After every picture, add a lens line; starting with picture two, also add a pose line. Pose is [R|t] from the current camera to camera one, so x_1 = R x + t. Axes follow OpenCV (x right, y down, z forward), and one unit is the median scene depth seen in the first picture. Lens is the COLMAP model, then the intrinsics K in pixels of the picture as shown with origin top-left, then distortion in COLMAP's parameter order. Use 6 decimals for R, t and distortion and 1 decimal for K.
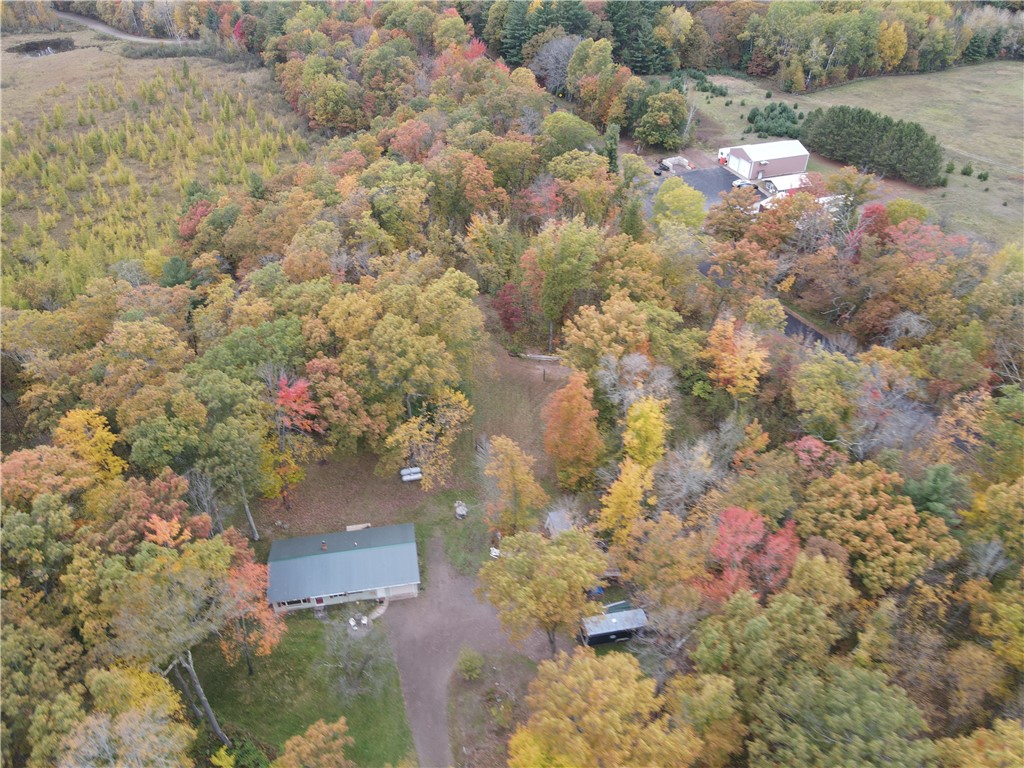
lens RADIAL K [[746.3, 0, 508.3], [0, 746.3, 387.6], [0, 0, 1]] dist [0.016690, -0.005045]
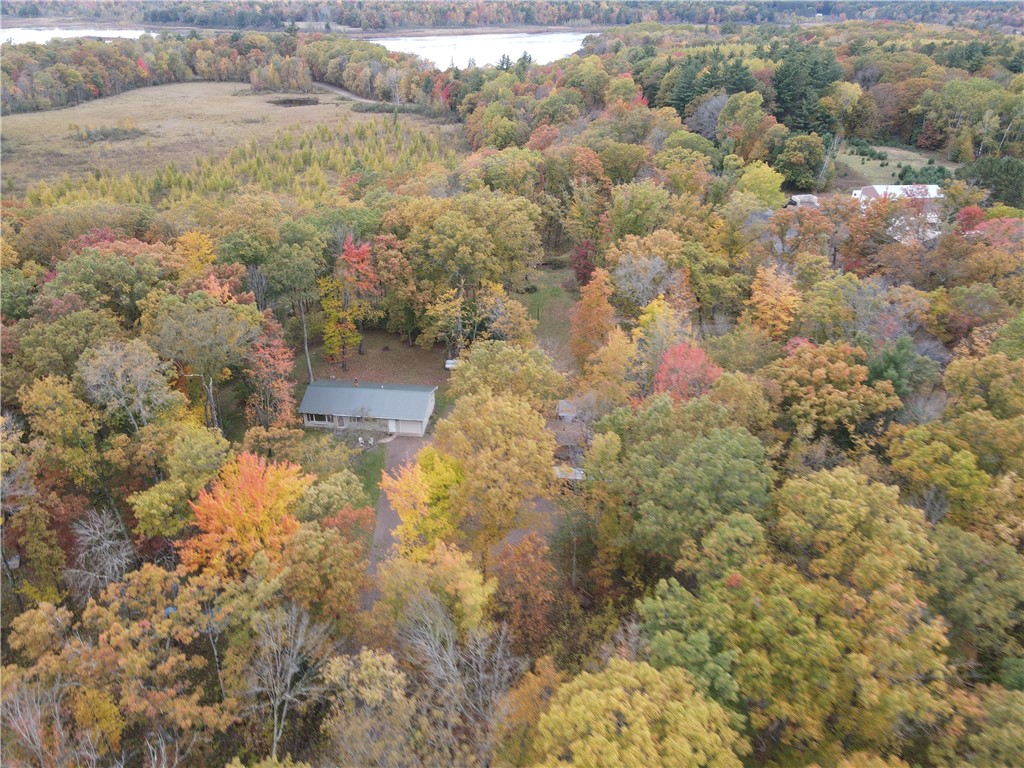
lens RADIAL K [[746.3, 0, 506.0], [0, 746.3, 382.0], [0, 0, 1]] dist [0.016690, -0.005045]
pose [[0.960534, 0.140484, -0.240082, 0.086381], [-0.173044, 0.977537, -0.120319, 0.104117], [0.217786, 0.157115, 0.963267, -0.024293]]
